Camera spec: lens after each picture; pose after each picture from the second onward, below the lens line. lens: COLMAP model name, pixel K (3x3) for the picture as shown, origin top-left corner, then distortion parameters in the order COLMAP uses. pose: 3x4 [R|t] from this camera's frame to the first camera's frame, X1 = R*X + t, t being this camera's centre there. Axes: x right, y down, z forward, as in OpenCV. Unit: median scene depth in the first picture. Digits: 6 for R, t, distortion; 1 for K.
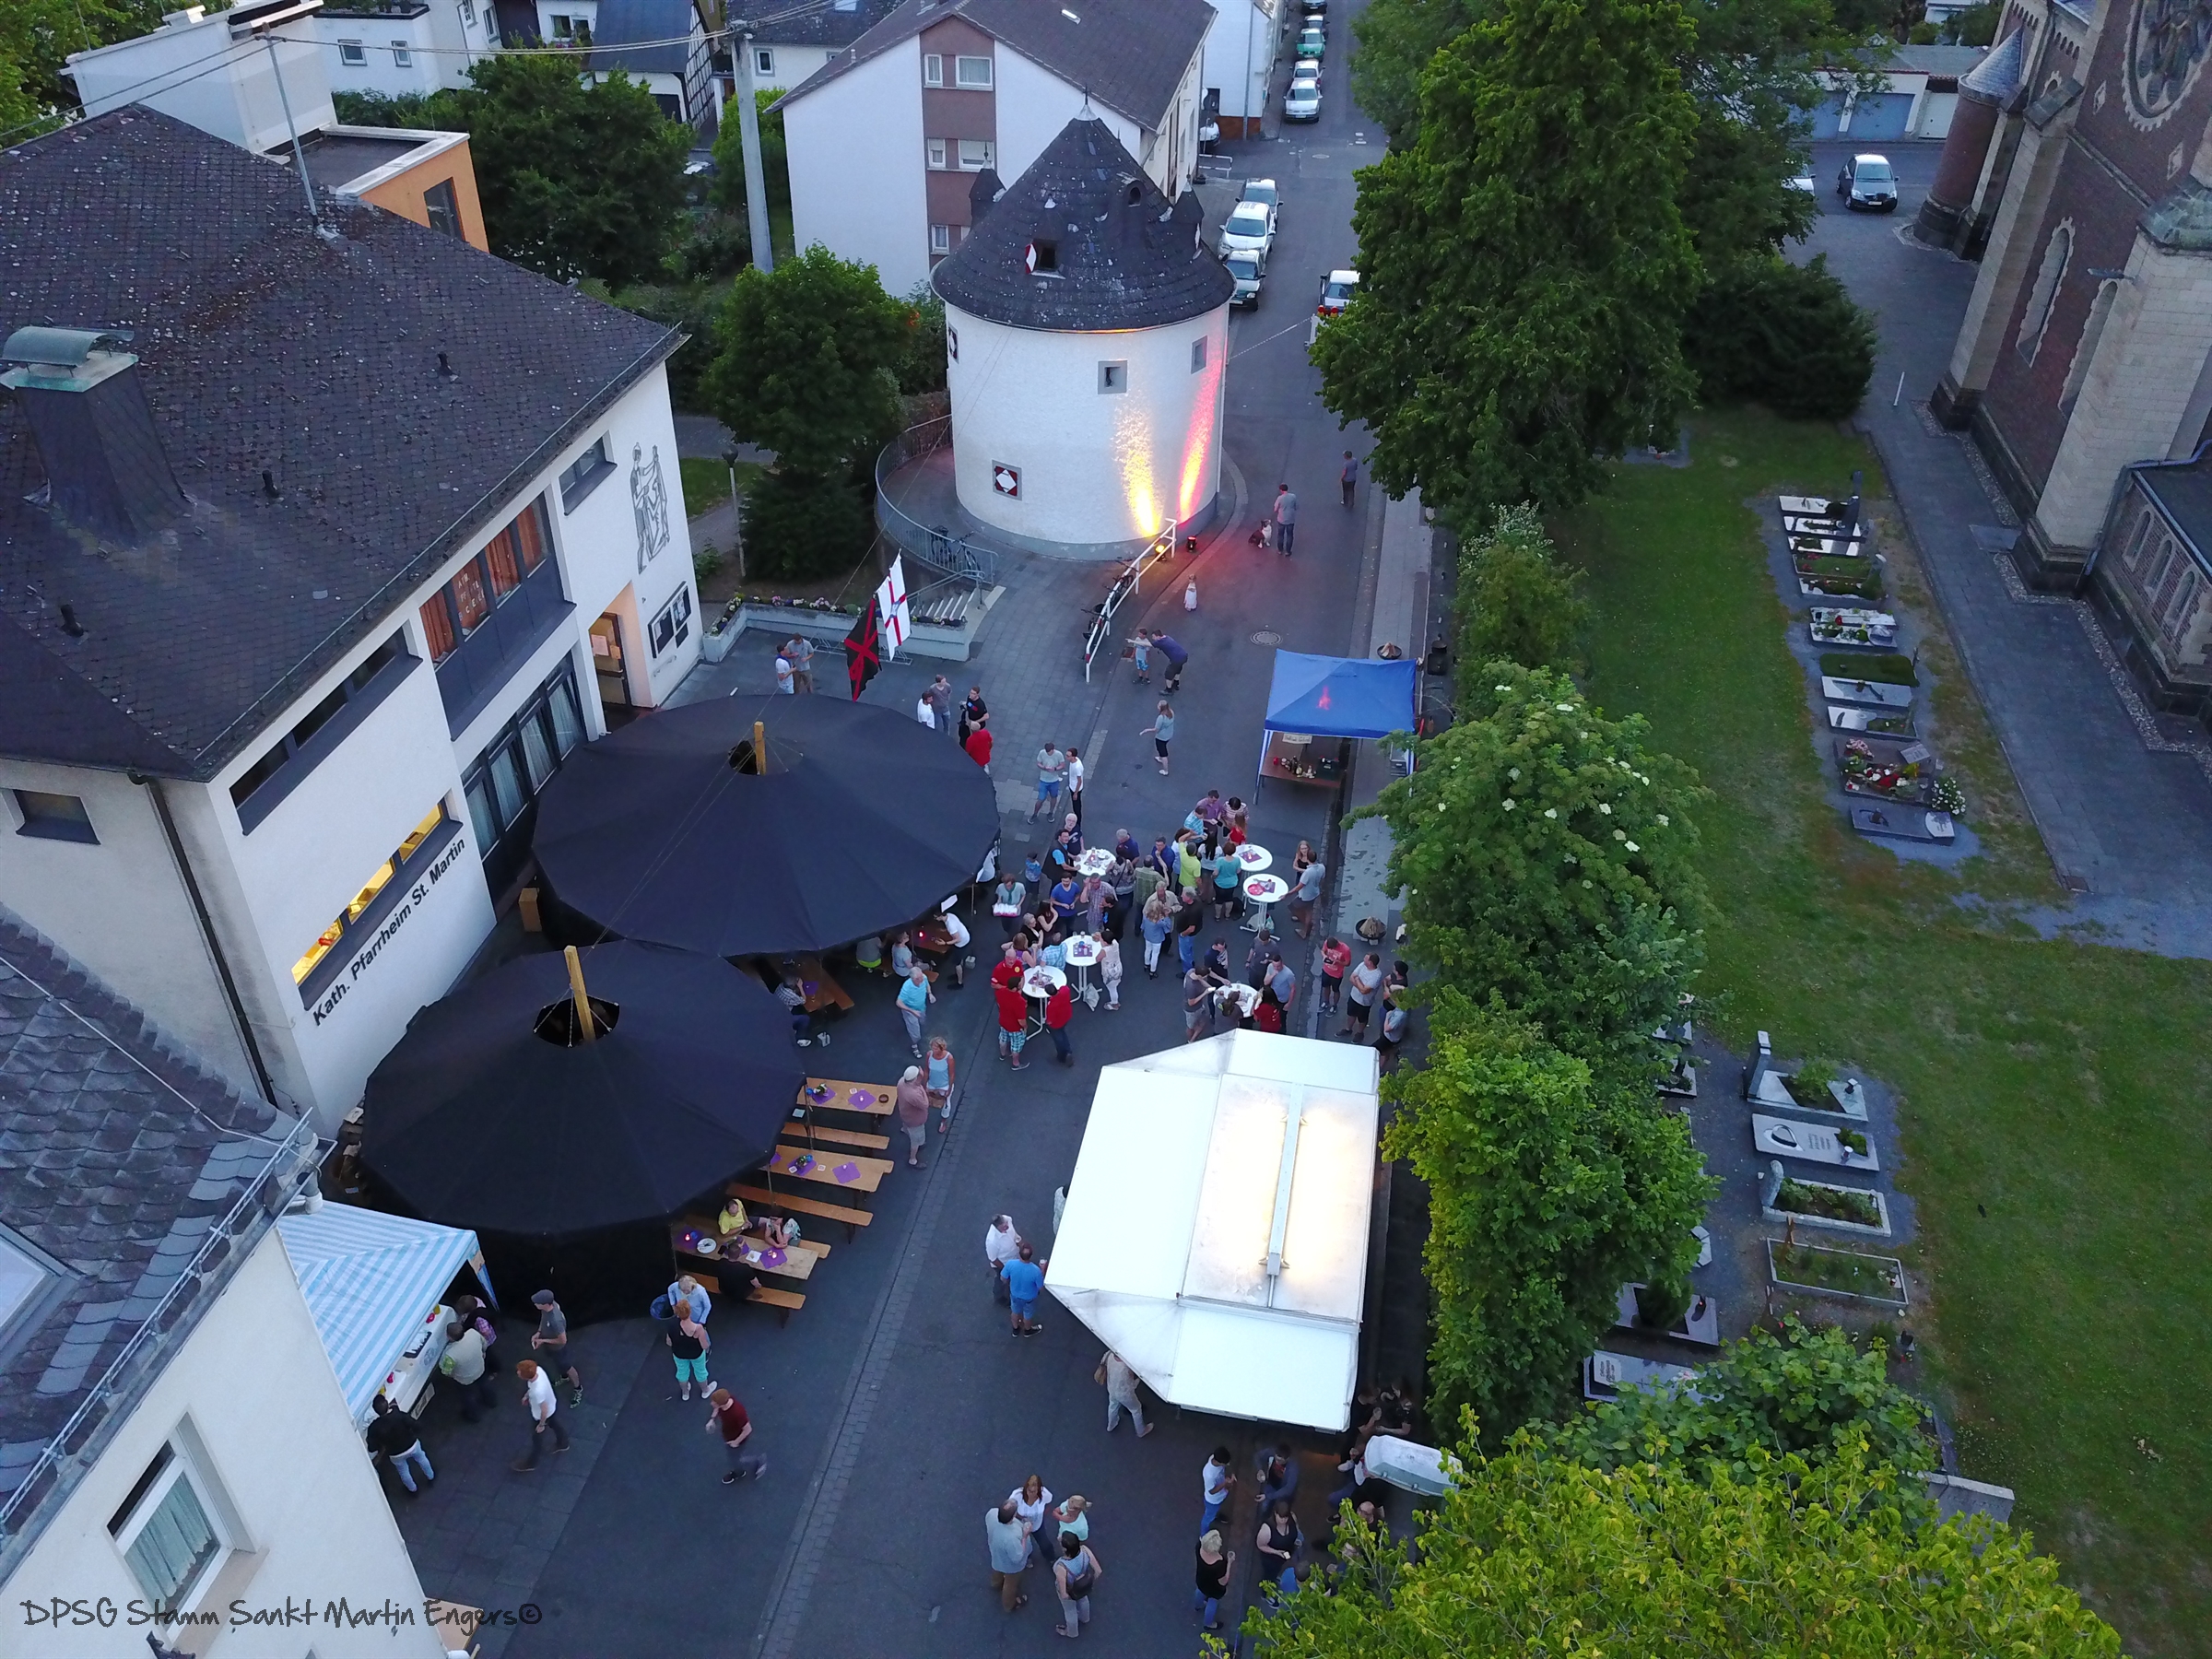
lens RADIAL K [[1701.7, 0, 1104.5], [0, 1701.7, 820.2], [0, 0, 1]] dist [0.003166, 0.001565]
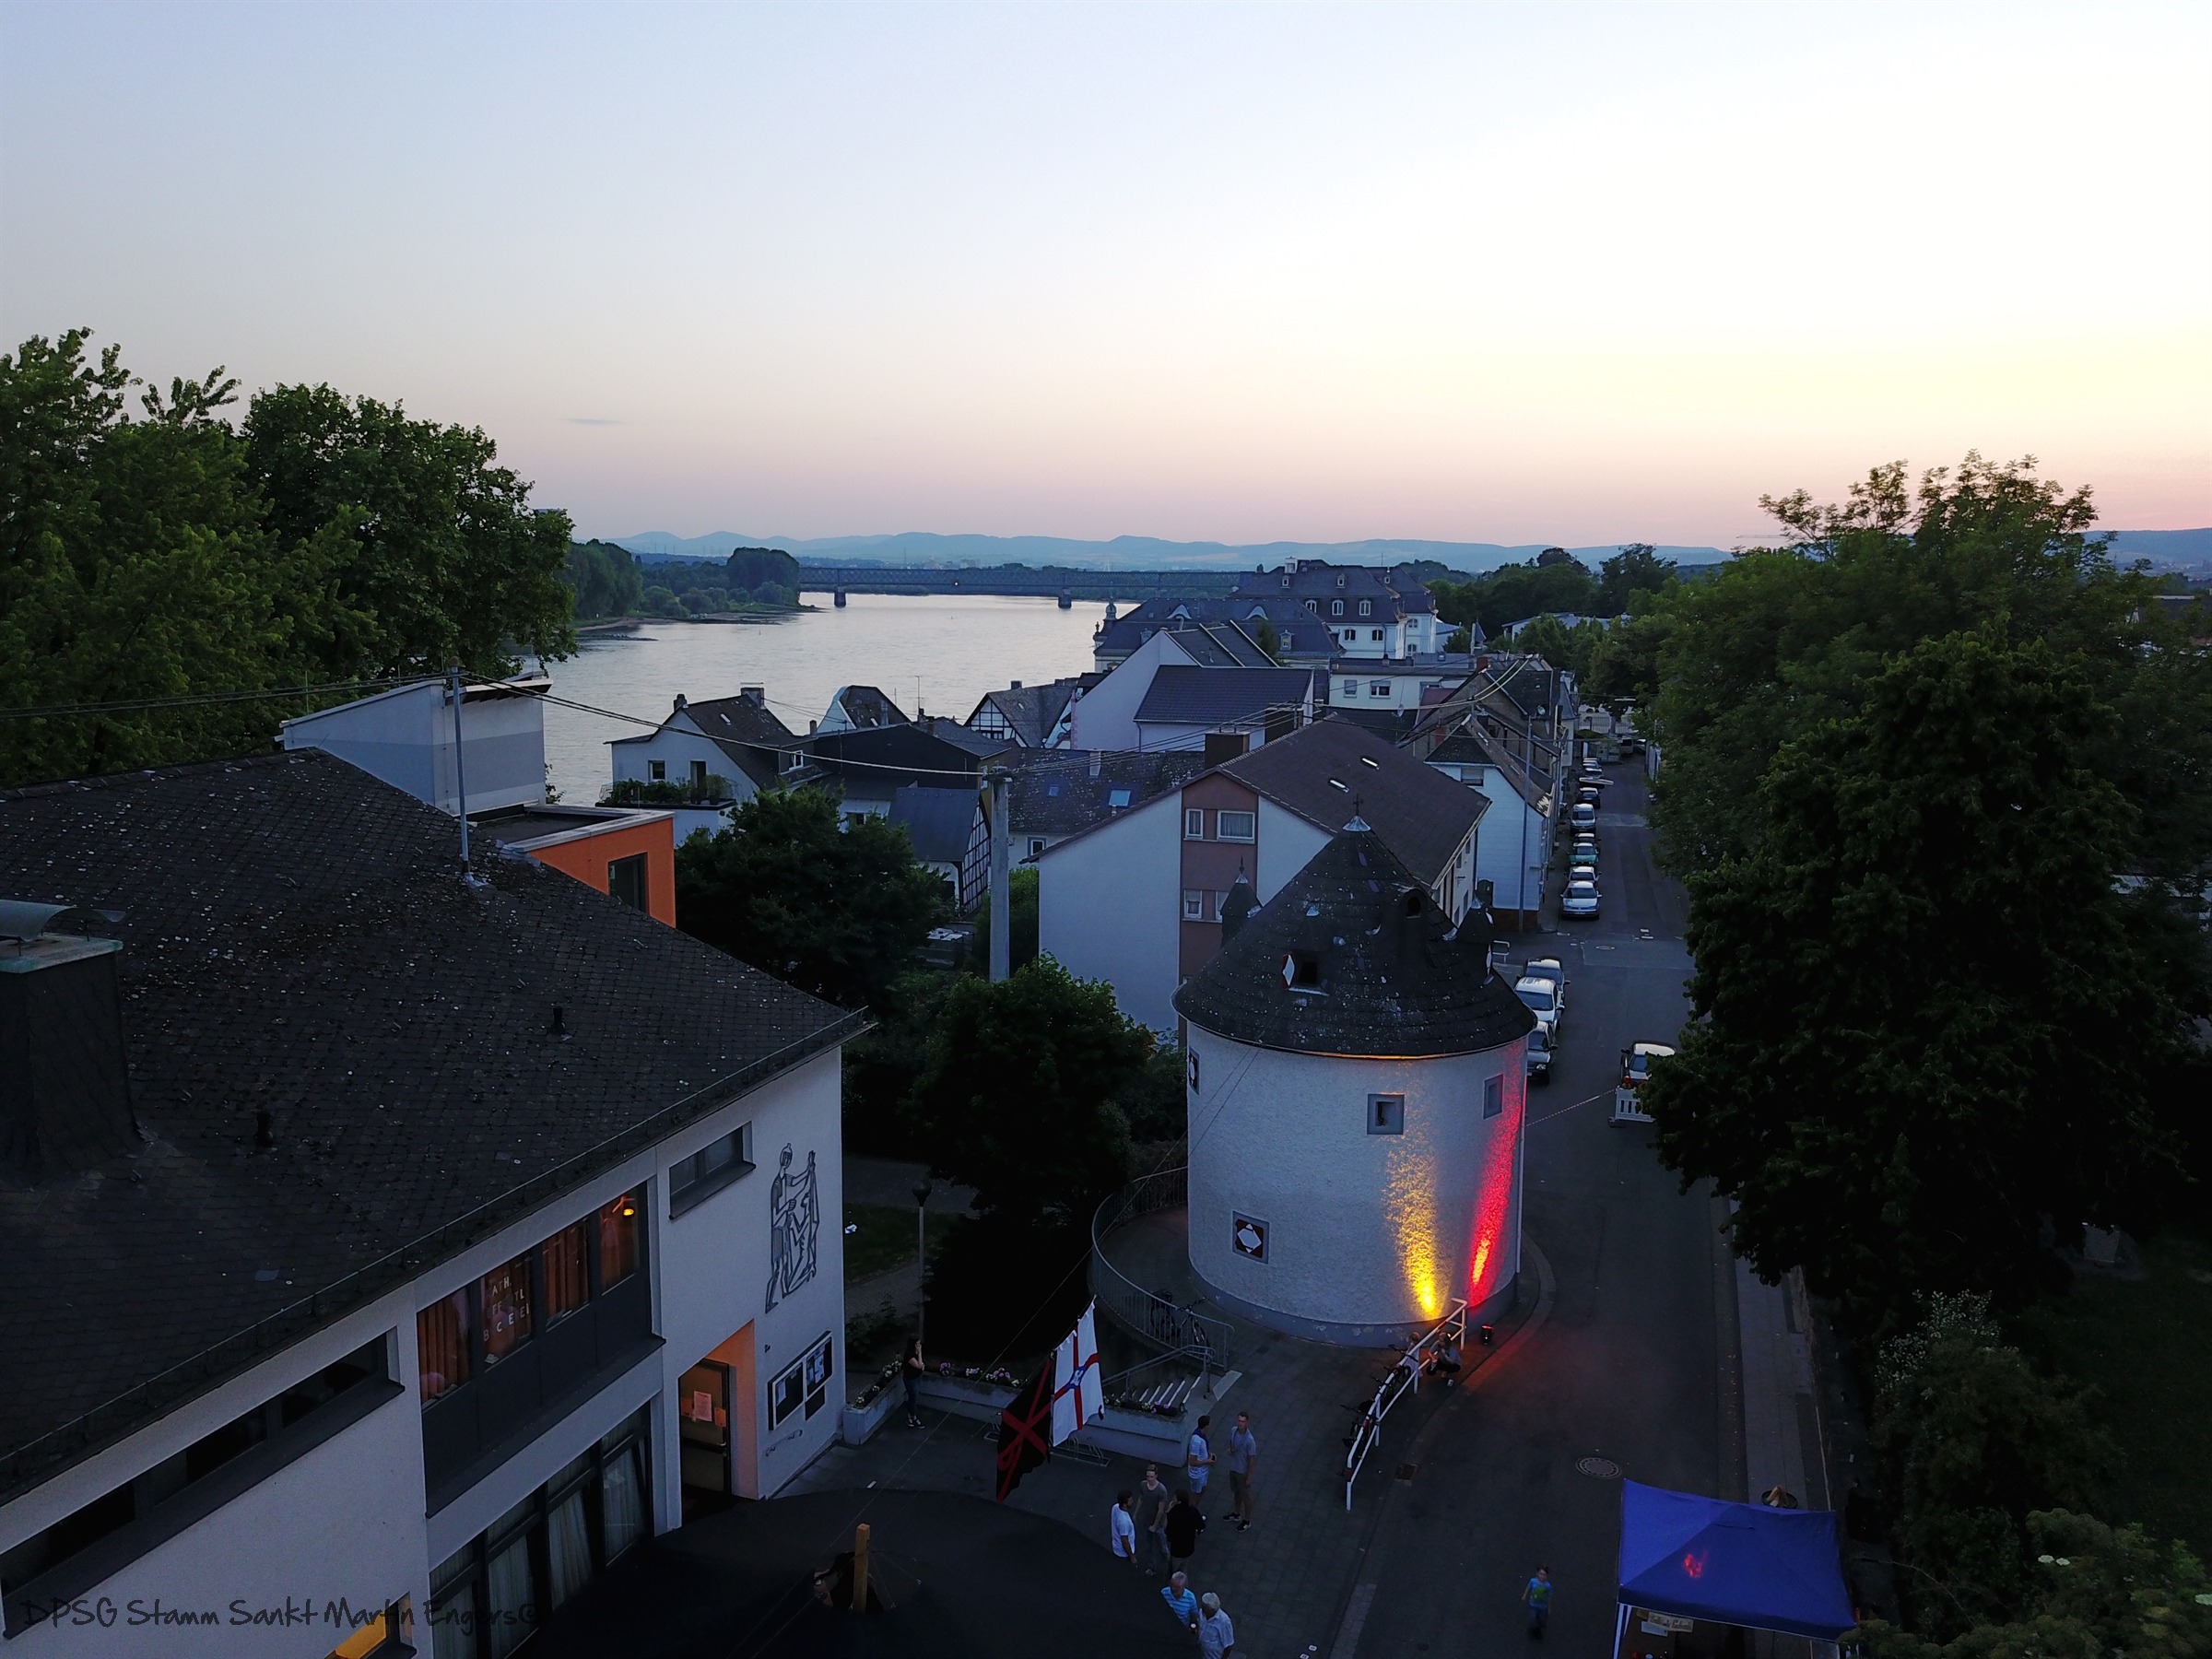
lens RADIAL K [[1701.7, 0, 1104.5], [0, 1701.7, 820.2], [0, 0, 1]] dist [0.003166, 0.001565]
pose [[0.987931, 0.016545, -0.154009, -0.006747], [-0.085351, 0.887862, -0.452125, -0.007724], [0.129259, 0.459813, 0.878558, 0.270843]]
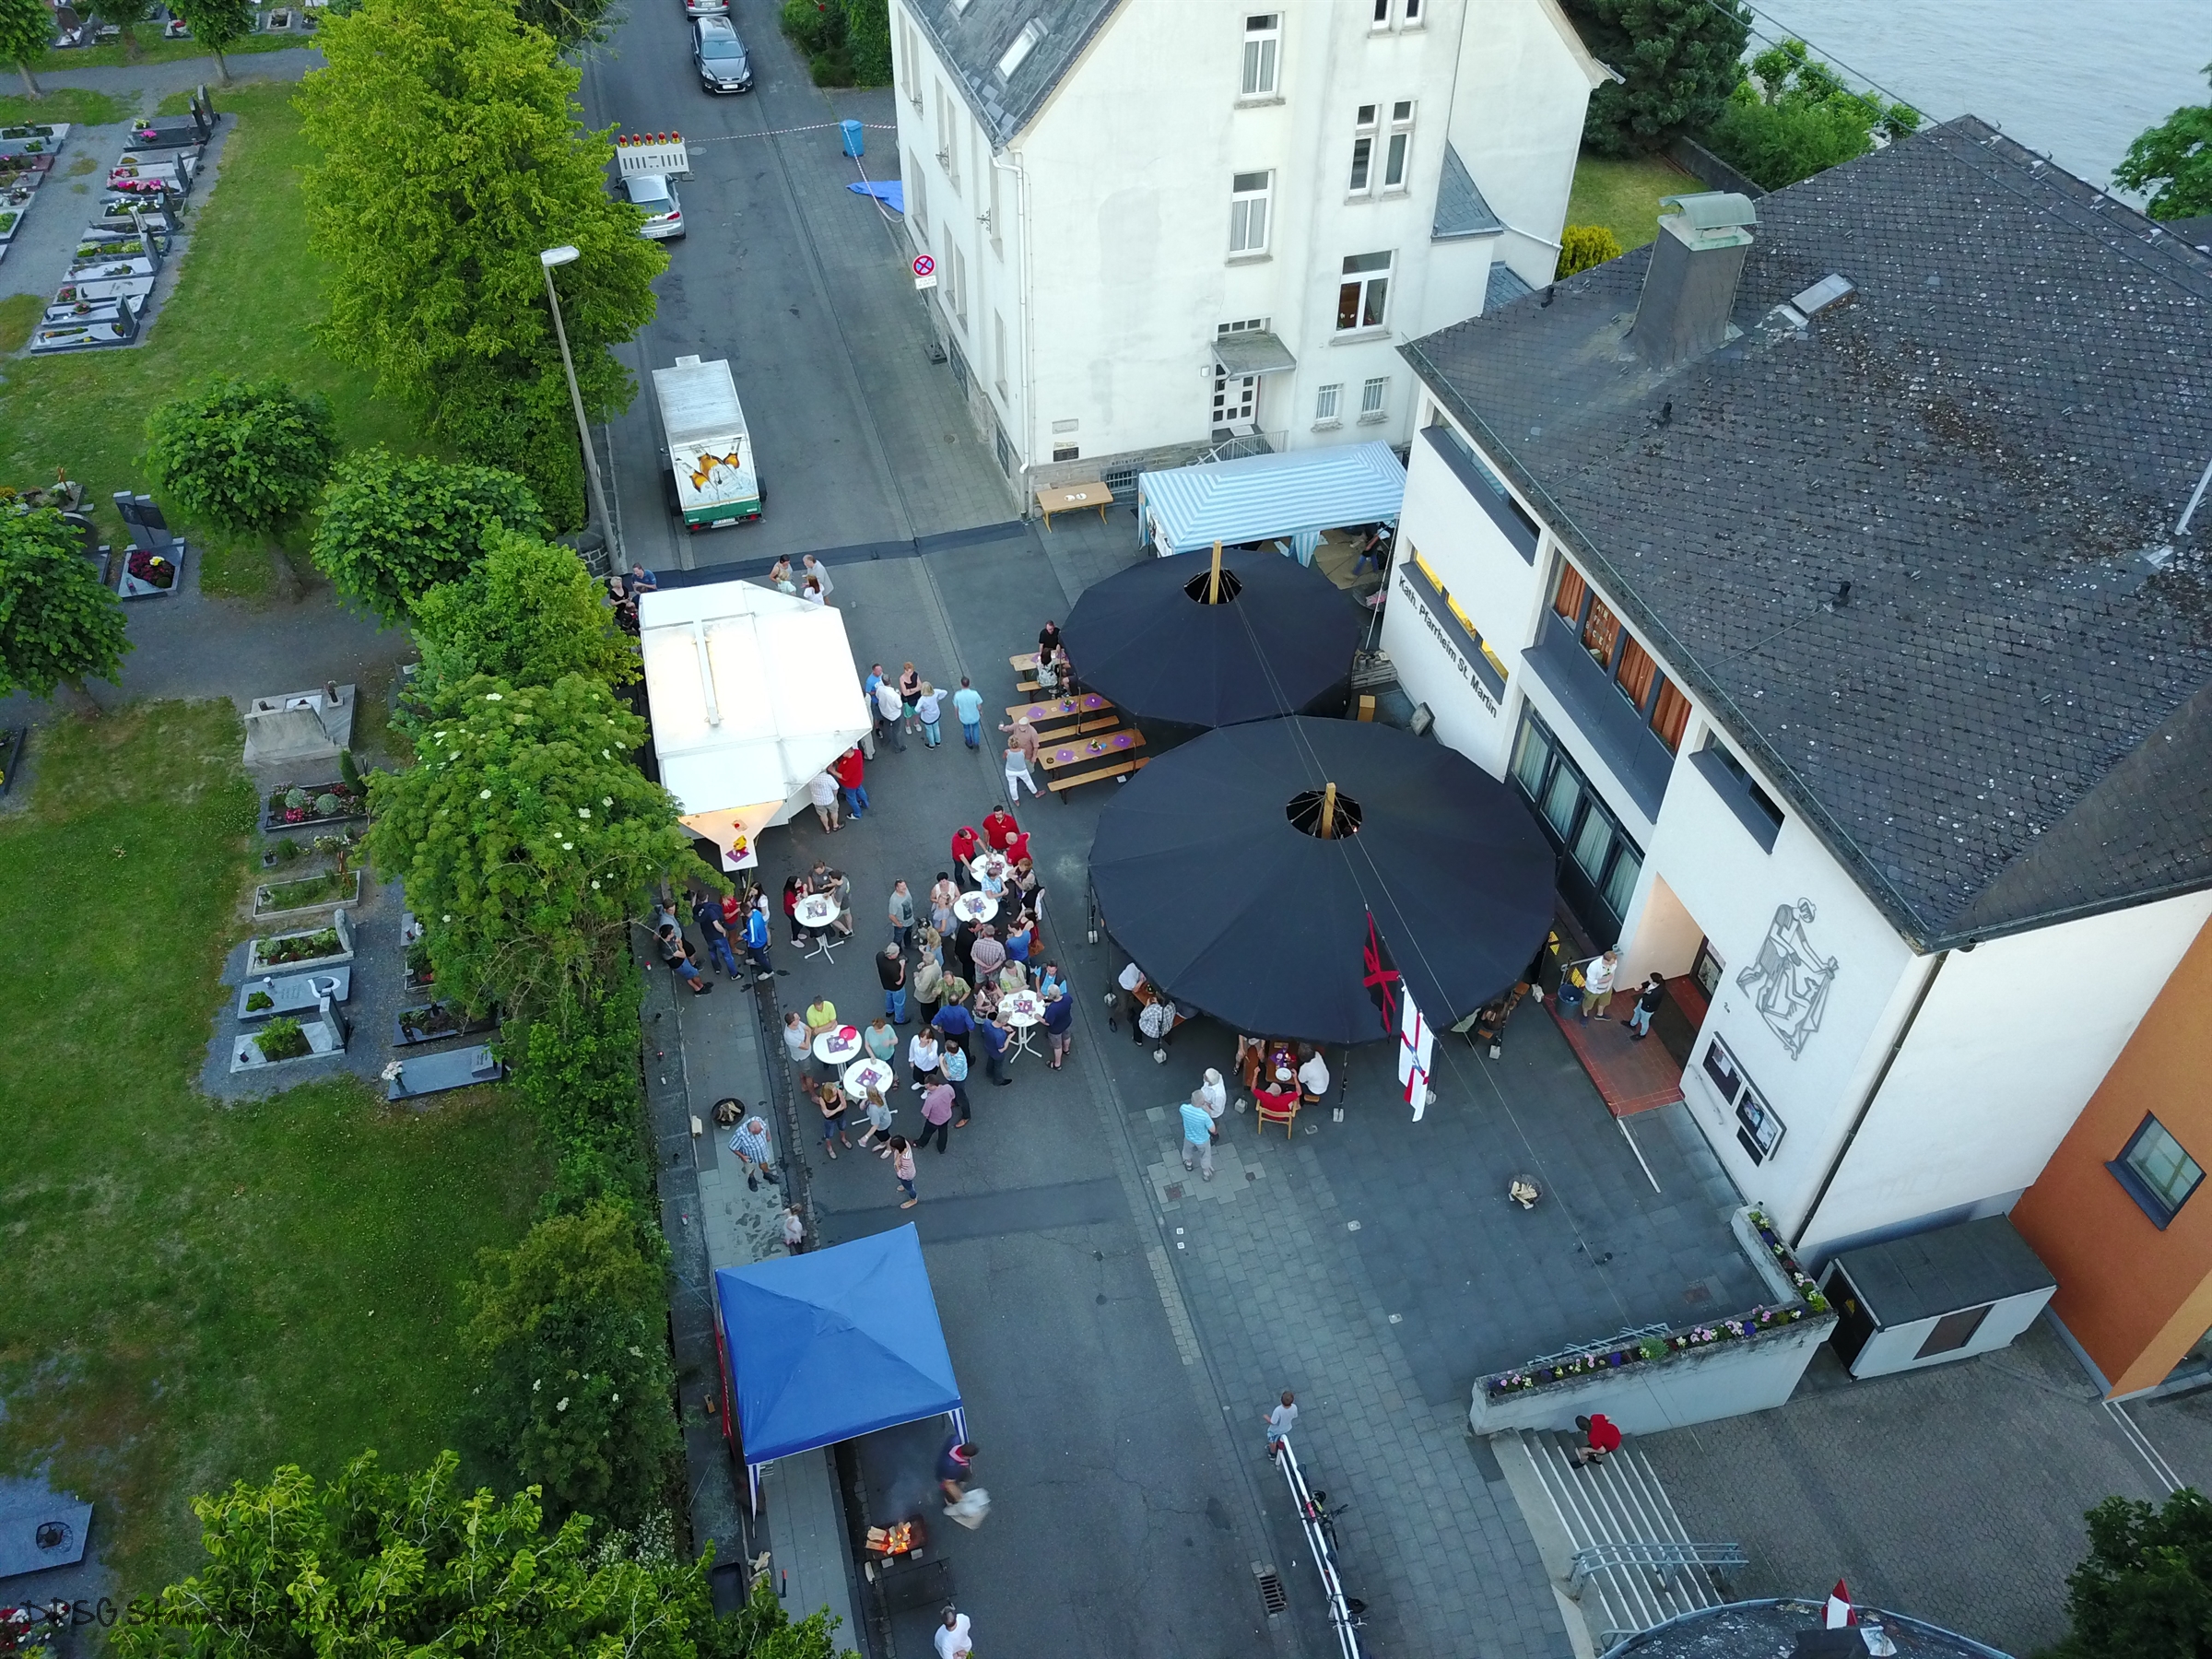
lens RADIAL K [[1701.7, 0, 1104.5], [0, 1701.7, 820.2], [0, 0, 1]] dist [0.003166, 0.001565]
pose [[-0.896545, 0.288807, -0.335854, 0.243134], [-0.272680, 0.237675, 0.932286, -0.902995], [0.349074, 0.927417, -0.134334, 1.067731]]
